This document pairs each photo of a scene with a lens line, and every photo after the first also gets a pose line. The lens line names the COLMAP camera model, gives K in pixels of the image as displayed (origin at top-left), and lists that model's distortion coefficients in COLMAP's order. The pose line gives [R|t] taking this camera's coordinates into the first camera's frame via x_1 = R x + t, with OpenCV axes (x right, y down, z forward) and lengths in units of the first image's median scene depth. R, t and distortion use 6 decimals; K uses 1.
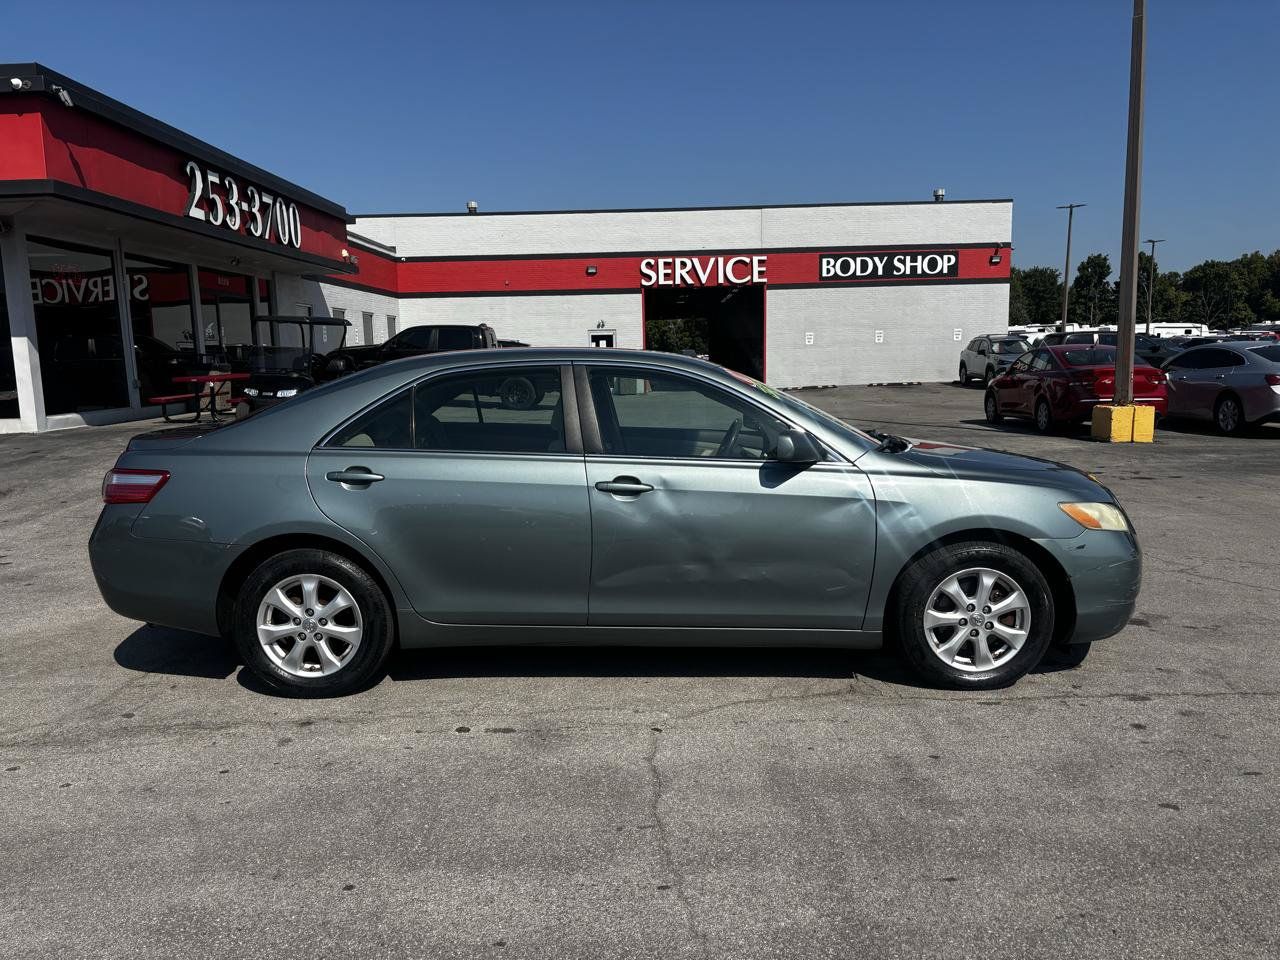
lens RADIAL K [[972.5, 0, 640.0], [0, 972.5, 483.3], [0, 0, 1]] dist [0.040046, -0.041295]
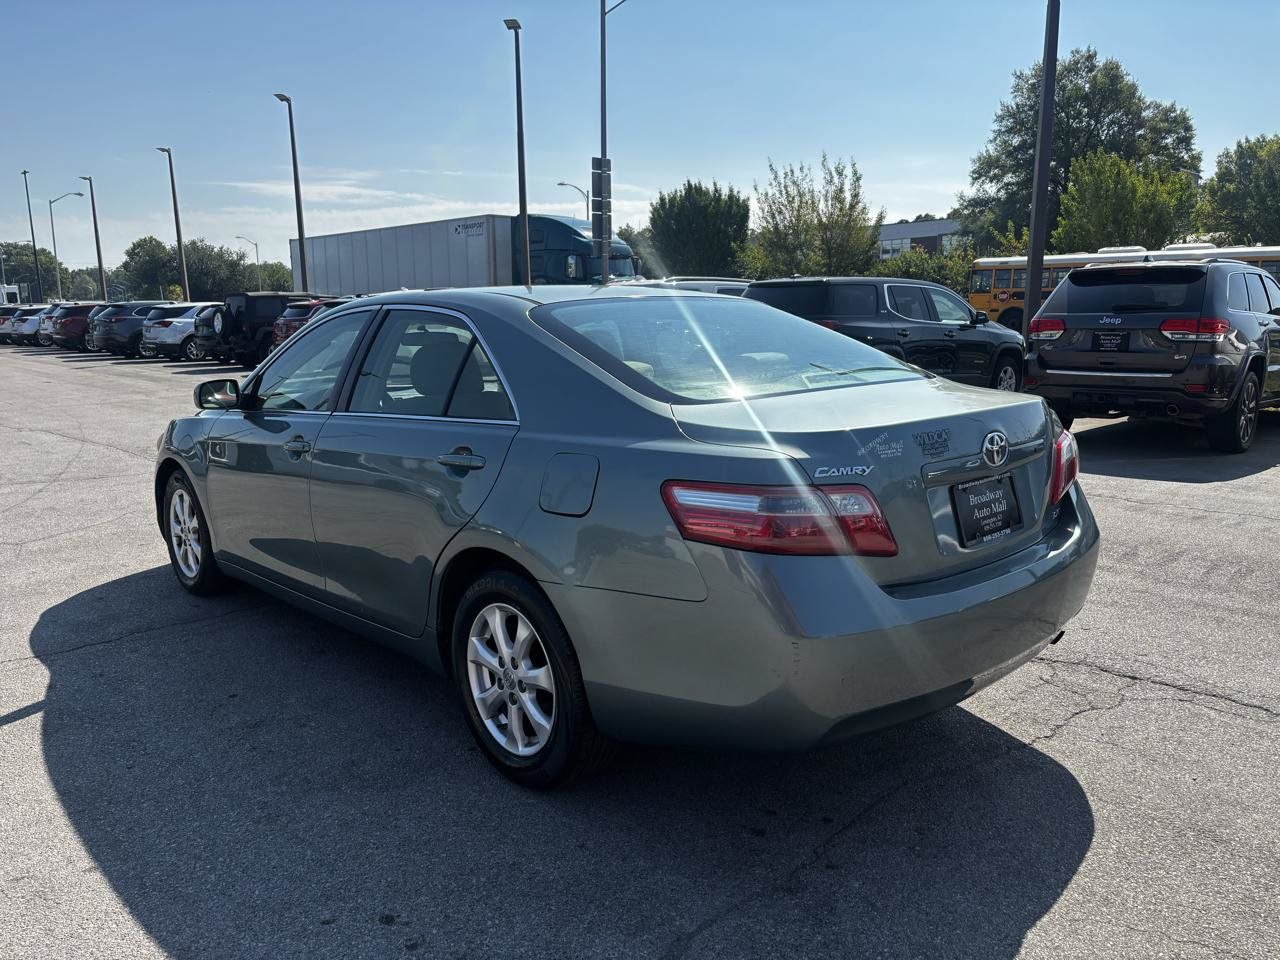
lens RADIAL K [[972.5, 0, 647.6], [0, 972.5, 480.5], [0, 0, 1]] dist [0.040046, -0.041295]
pose [[-0.686363, -0.096590, 0.720817, -0.108082], [0.125003, 0.960722, 0.247766, -0.025063], [-0.716436, 0.260162, -0.647329, 0.215954]]
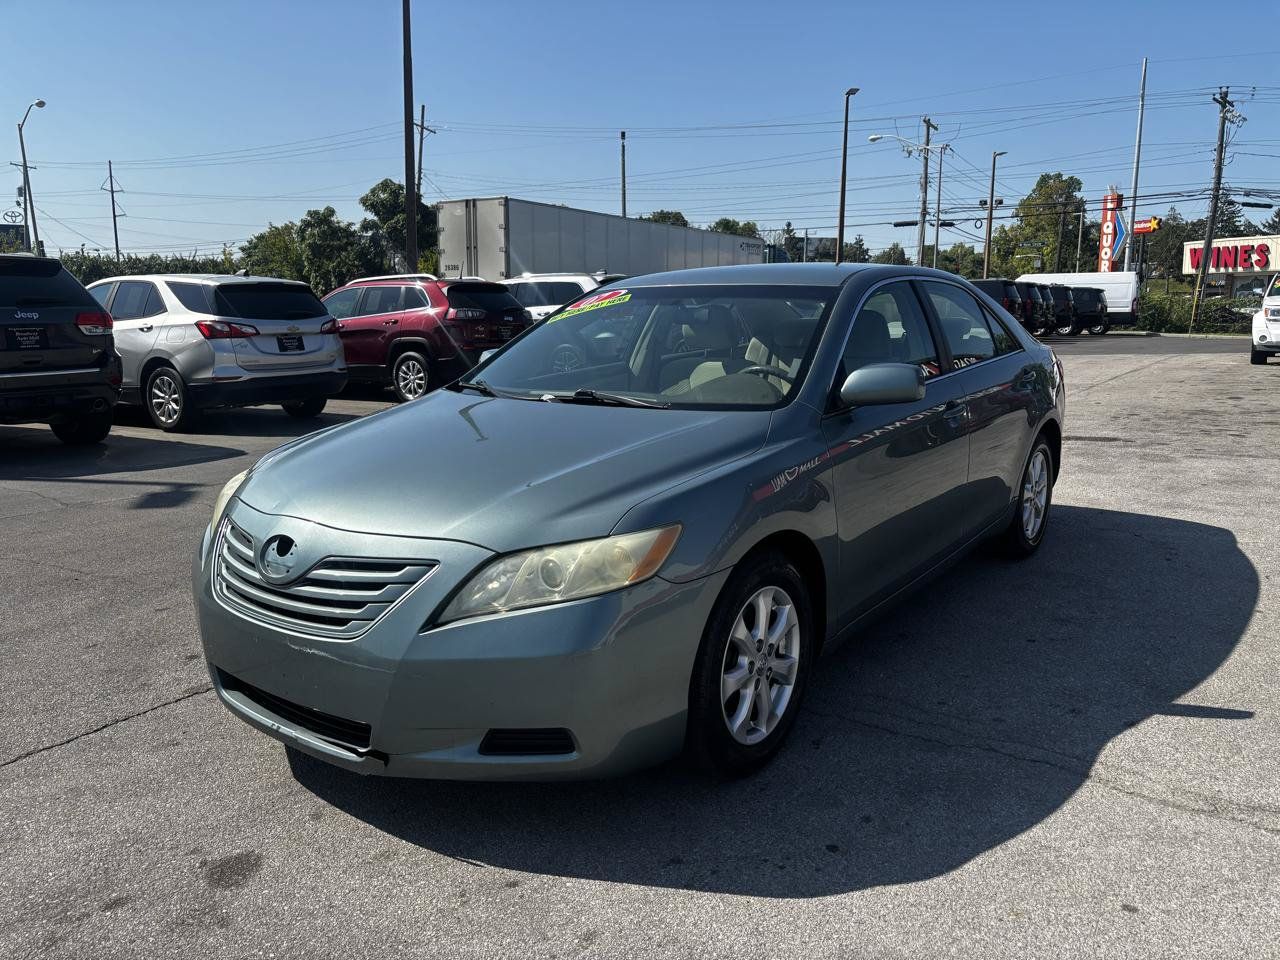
lens RADIAL K [[972.5, 0, 647.9], [0, 972.5, 457.2], [0, 0, 1]] dist [0.040046, -0.041295]
pose [[-0.574461, 0.148986, -0.804858, 0.111313], [-0.095515, 0.964376, 0.246688, -0.025791], [0.812940, 0.218589, -0.539767, 0.205754]]
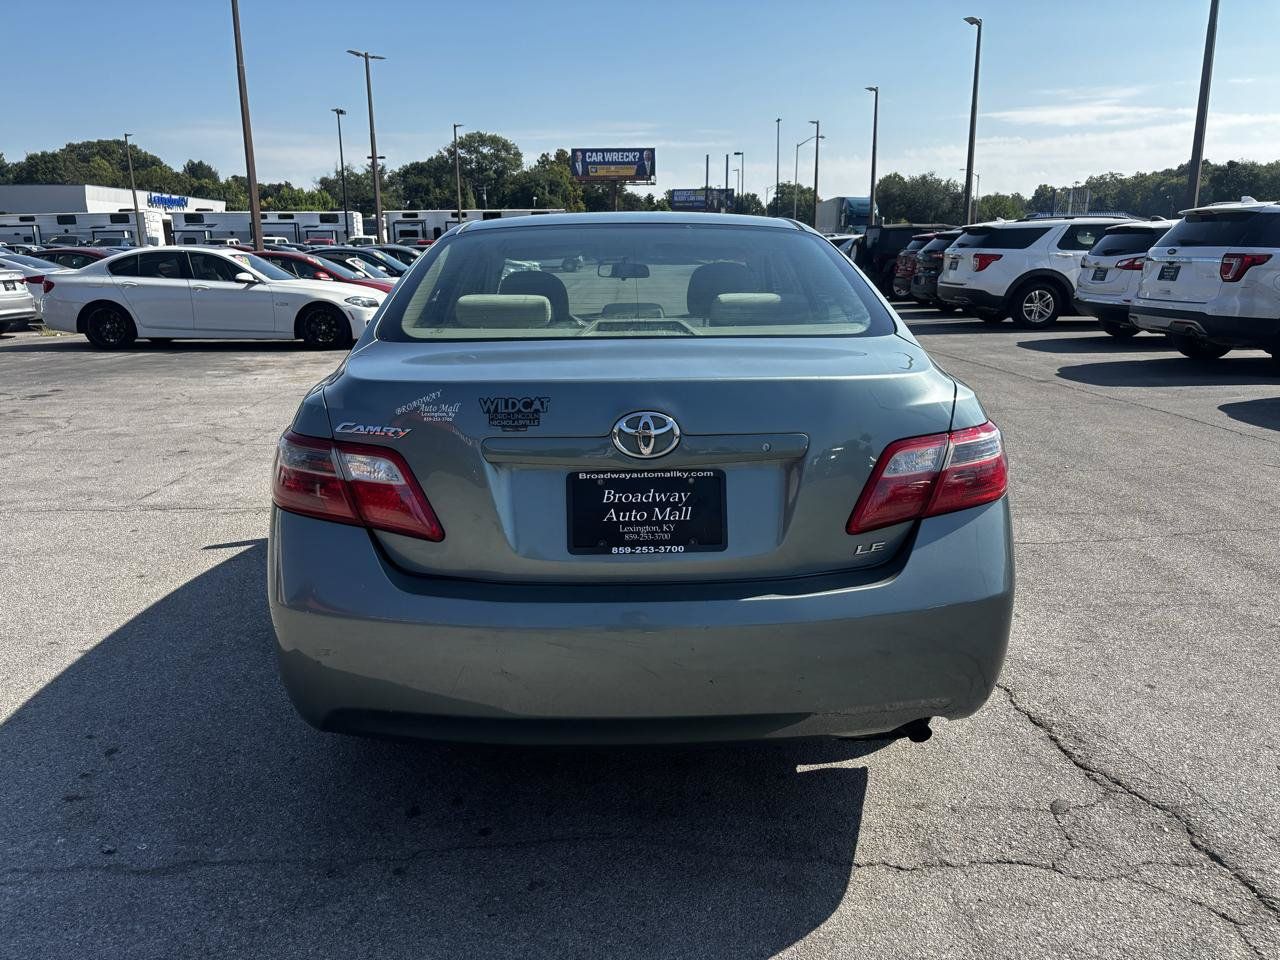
lens RADIAL K [[972.5, 0, 643.8], [0, 972.5, 482.9], [0, 0, 1]] dist [0.040046, -0.041295]
pose [[-0.046685, -0.213141, 0.975906, -0.126451], [0.139565, 0.965996, 0.217653, -0.014553], [-0.989112, 0.146363, -0.015350, 0.147853]]
